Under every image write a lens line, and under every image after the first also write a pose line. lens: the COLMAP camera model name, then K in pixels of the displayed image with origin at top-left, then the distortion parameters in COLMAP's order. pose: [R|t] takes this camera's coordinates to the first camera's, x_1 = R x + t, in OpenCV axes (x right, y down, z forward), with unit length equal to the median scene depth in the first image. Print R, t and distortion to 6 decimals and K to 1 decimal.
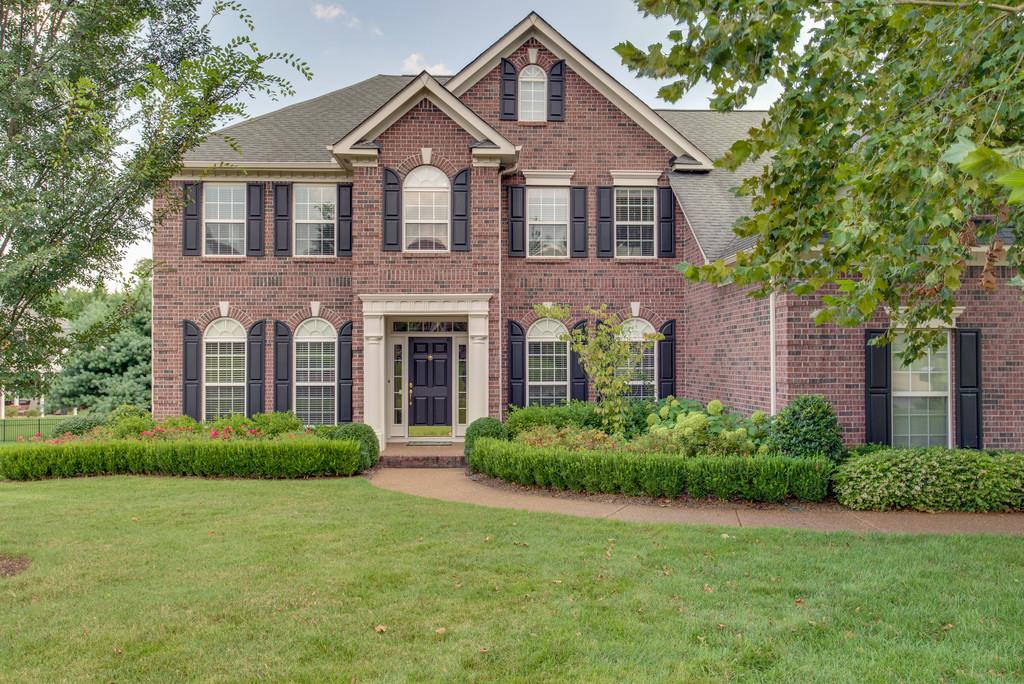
lens RADIAL K [[526.1, 0, 512.0], [0, 526.1, 342.0], [0, 0, 1]] dist [0.000812, -0.000089]
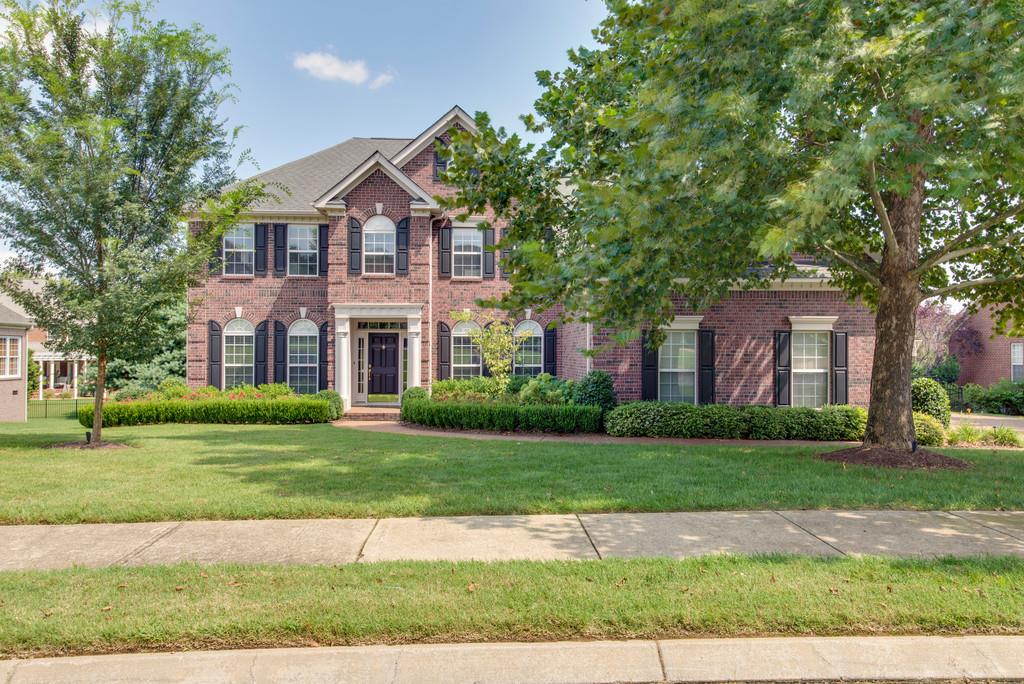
lens RADIAL K [[510.5, 0, 512.5], [0, 510.5, 337.2], [0, 0, 1]] dist [0.027458, 0.000164]
pose [[0.999987, 0.005091, 0.000768, 0.201626], [-0.005091, 0.999987, 0.001007, -0.000455], [-0.000763, -0.001011, 0.999999, -0.408789]]
